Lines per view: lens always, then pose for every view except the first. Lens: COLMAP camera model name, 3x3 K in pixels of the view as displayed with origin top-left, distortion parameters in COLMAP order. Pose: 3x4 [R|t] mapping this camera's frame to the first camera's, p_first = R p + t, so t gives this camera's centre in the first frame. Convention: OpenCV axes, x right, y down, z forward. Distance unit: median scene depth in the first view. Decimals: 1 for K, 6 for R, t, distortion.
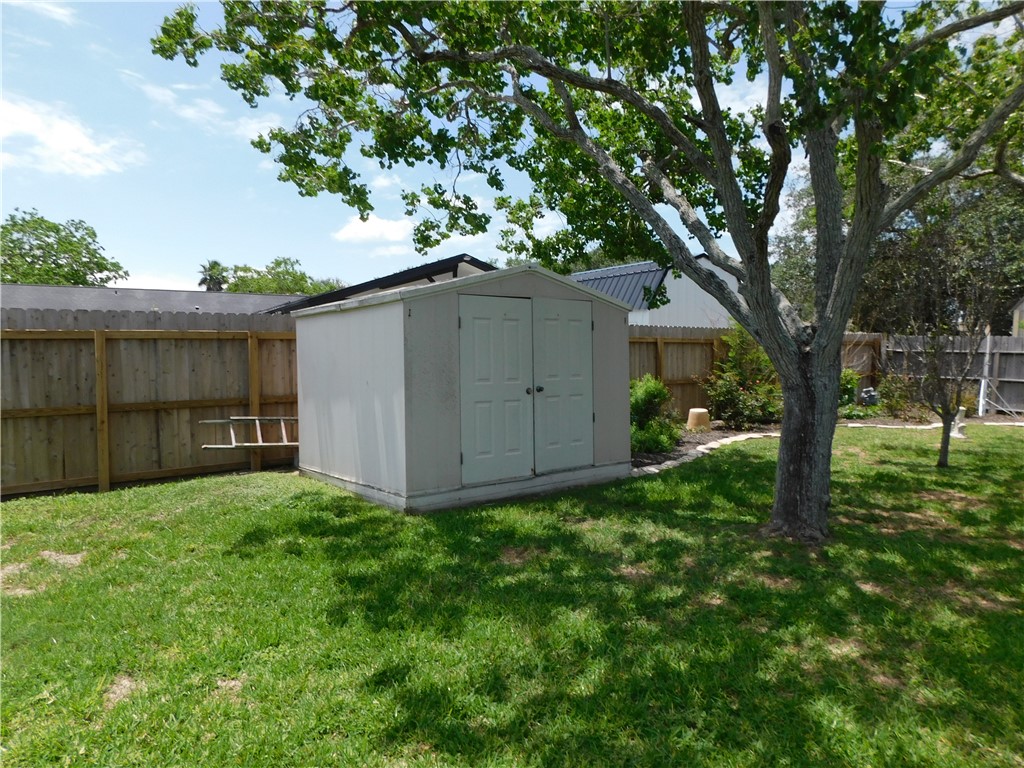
lens RADIAL K [[684.2, 0, 512.0], [0, 684.2, 384.0], [0, 0, 1]] dist [-0.085139, 0.082205]
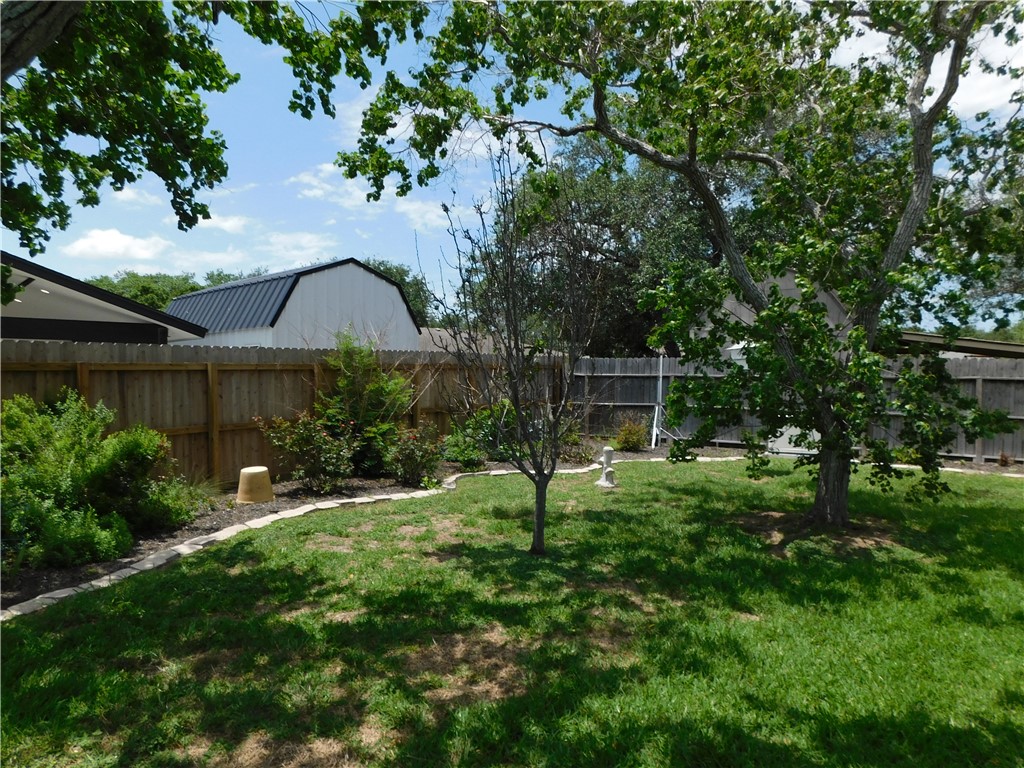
lens RADIAL K [[659.6, 0, 512.0], [0, 659.6, 384.0], [0, 0, 1]] dist [-0.088023, 0.061076]
pose [[0.950100, -0.016556, 0.311506, 0.291008], [0.025825, 0.999337, -0.025655, -0.021759], [-0.310875, 0.032419, 0.949898, 0.267856]]
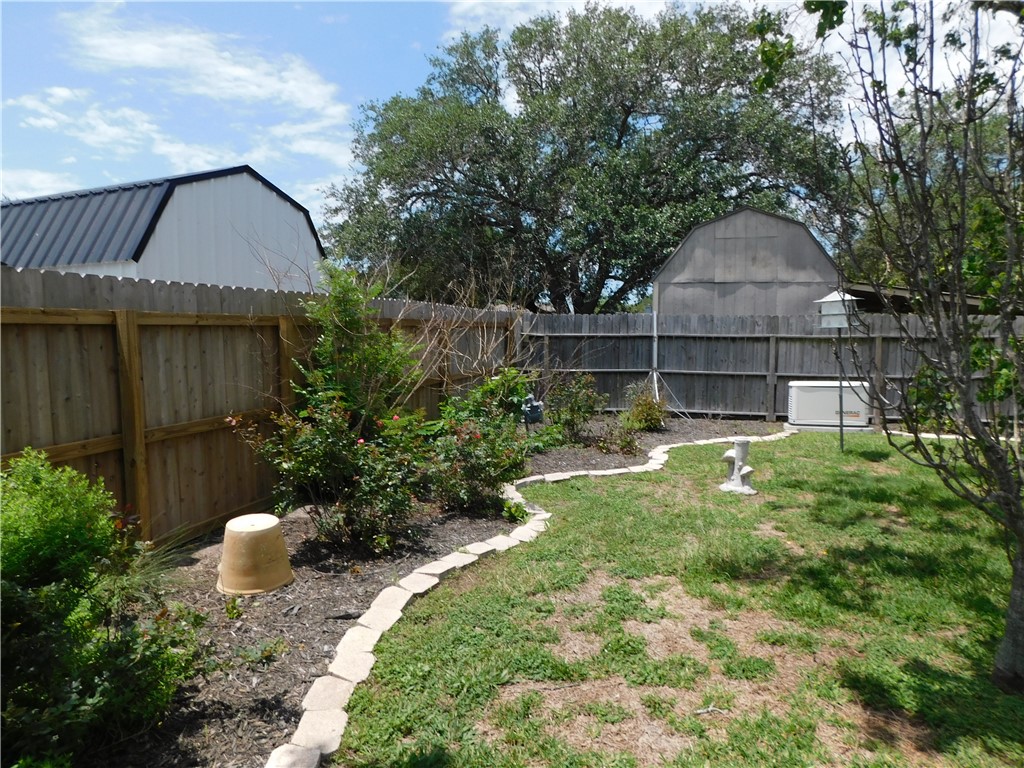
lens RADIAL K [[659.6, 0, 512.0], [0, 659.6, 384.0], [0, 0, 1]] dist [-0.088023, 0.061076]
pose [[0.795359, -0.060025, 0.603159, 0.168053], [0.044327, 0.998180, 0.040885, -0.034936], [-0.604516, -0.005782, 0.796572, 0.598141]]
